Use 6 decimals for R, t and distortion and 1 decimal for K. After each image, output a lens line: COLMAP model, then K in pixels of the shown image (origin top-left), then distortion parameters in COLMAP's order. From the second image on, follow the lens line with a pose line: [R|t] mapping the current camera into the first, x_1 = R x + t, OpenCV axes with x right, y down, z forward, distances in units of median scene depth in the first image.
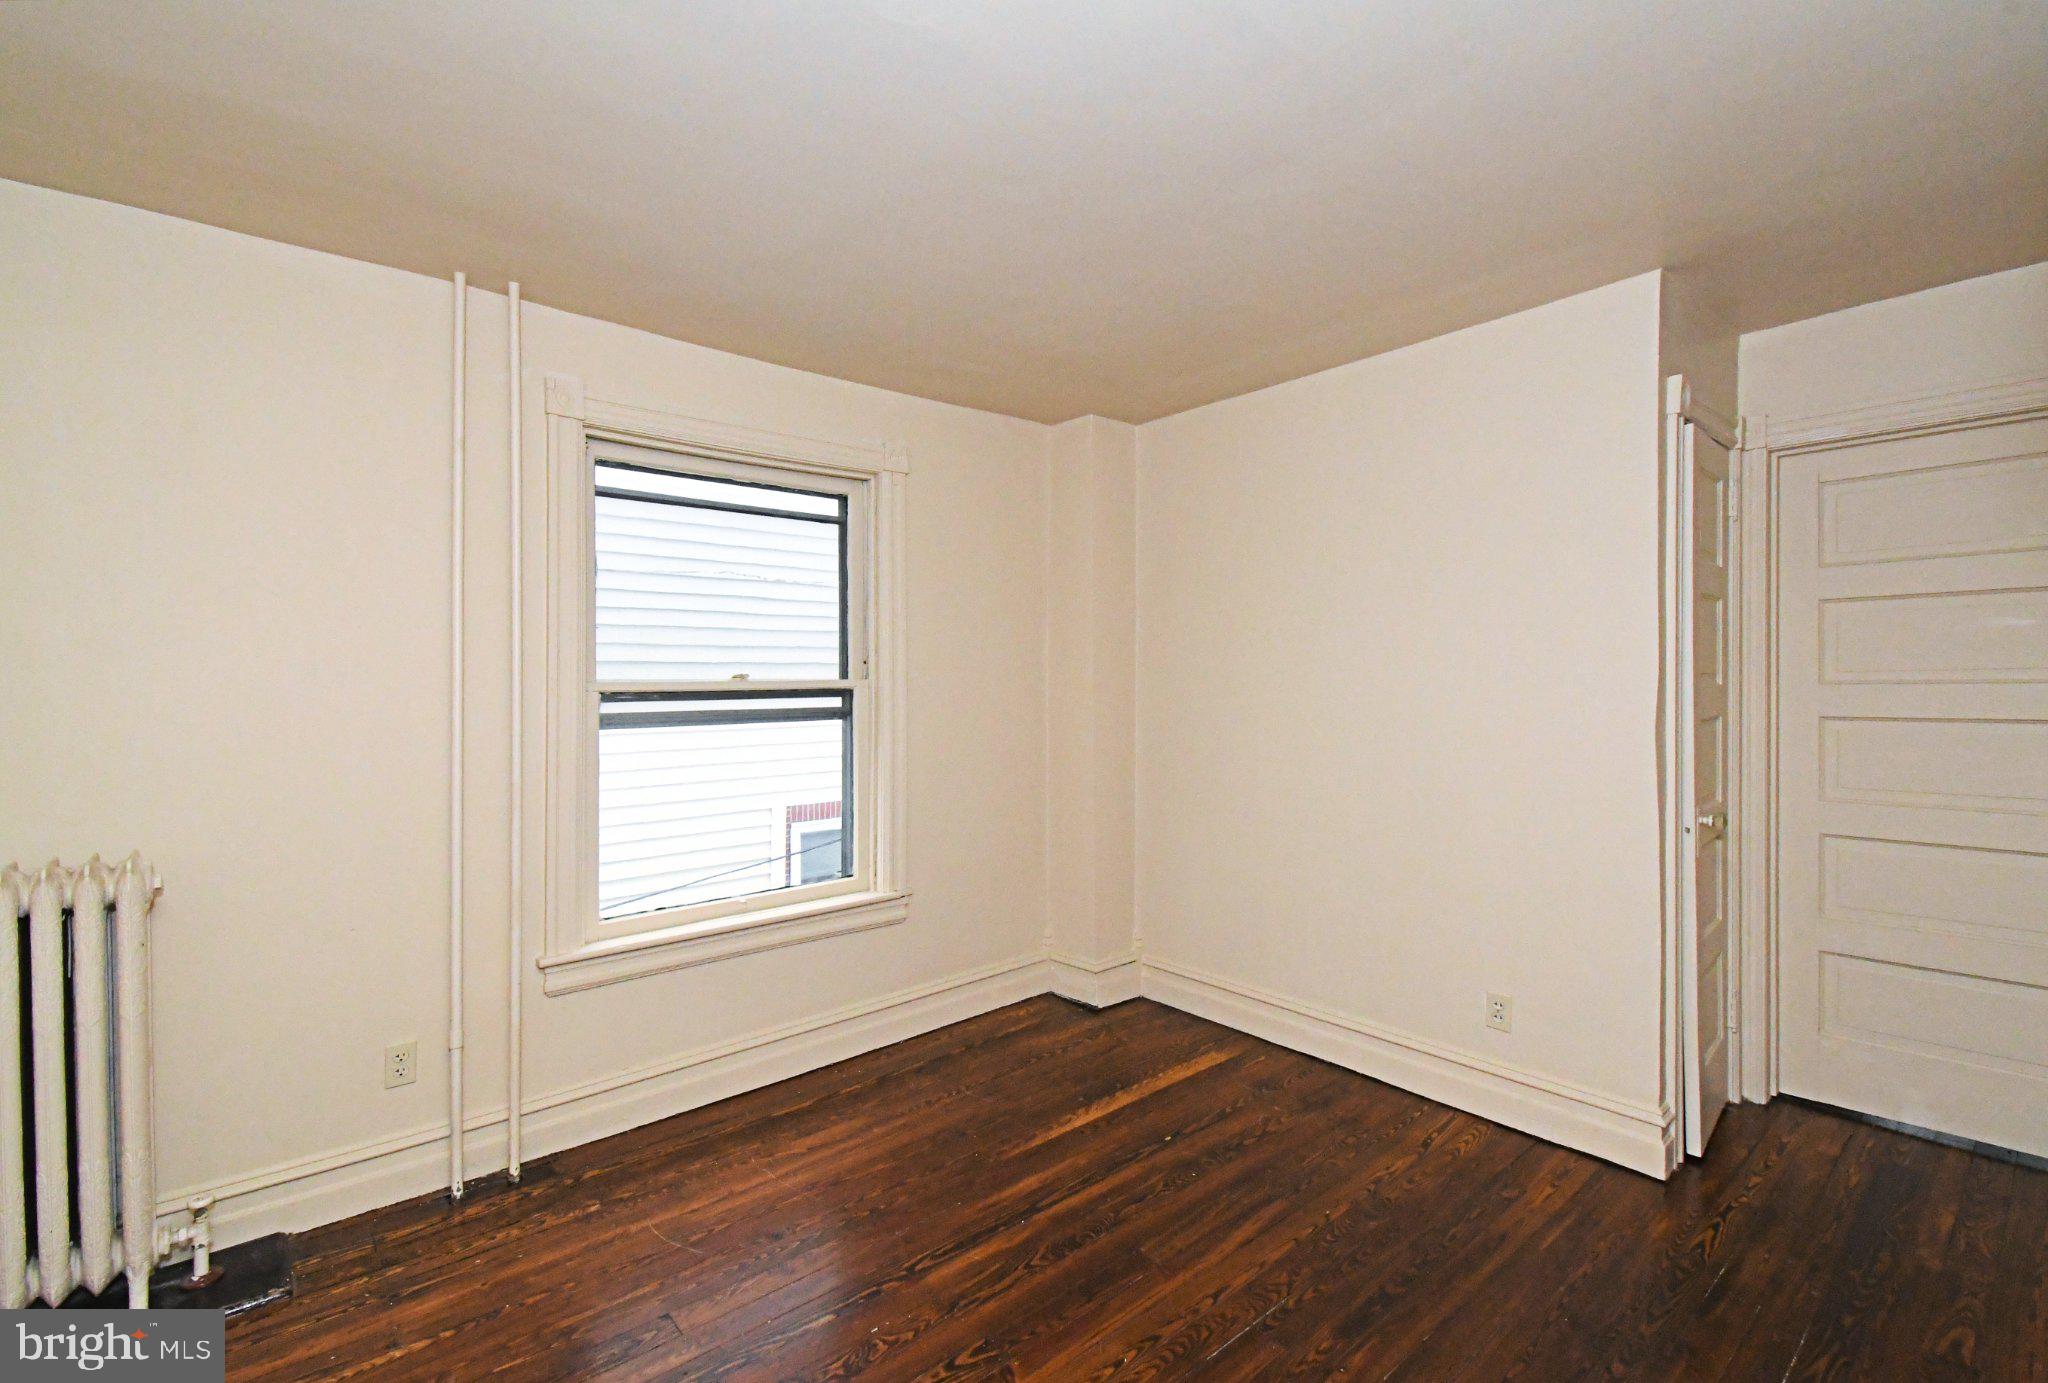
lens RADIAL K [[894.8, 0, 1024.0], [0, 894.8, 691.5], [0, 0, 1]] dist [-0.000470, -0.007108]
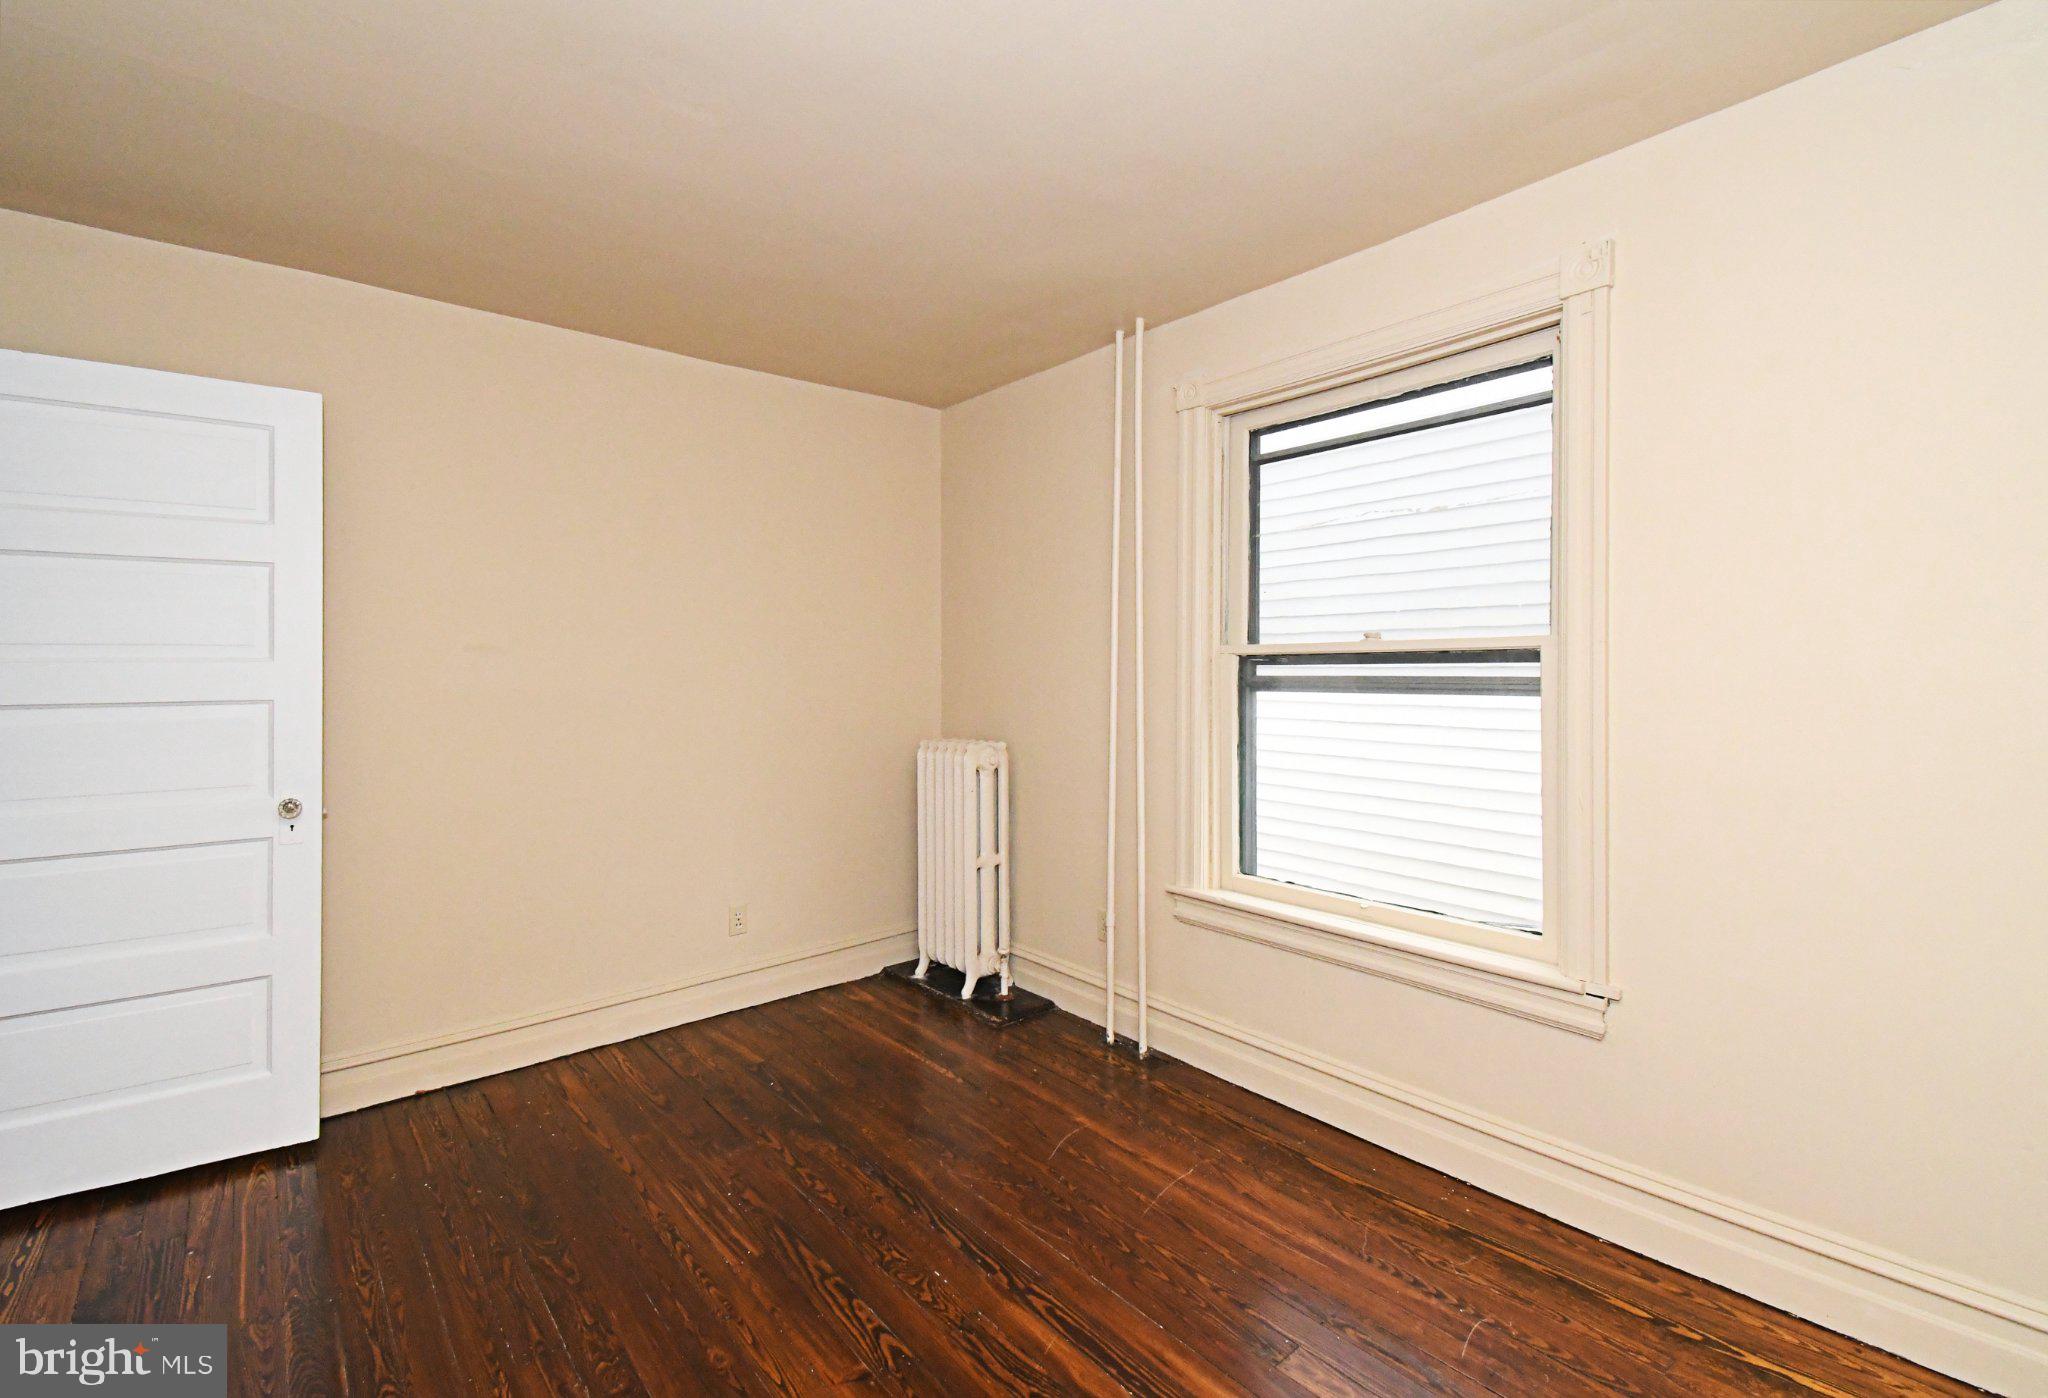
lens RADIAL K [[948.2, 0, 1021.3], [0, 948.2, 646.7], [0, 0, 1]] dist [0.001416, 0.000101]
pose [[-0.061722, -0.005133, -0.998080, 0.677897], [0.008007, 0.999952, -0.005638, -0.005330], [0.998061, -0.008339, -0.061678, 0.849500]]
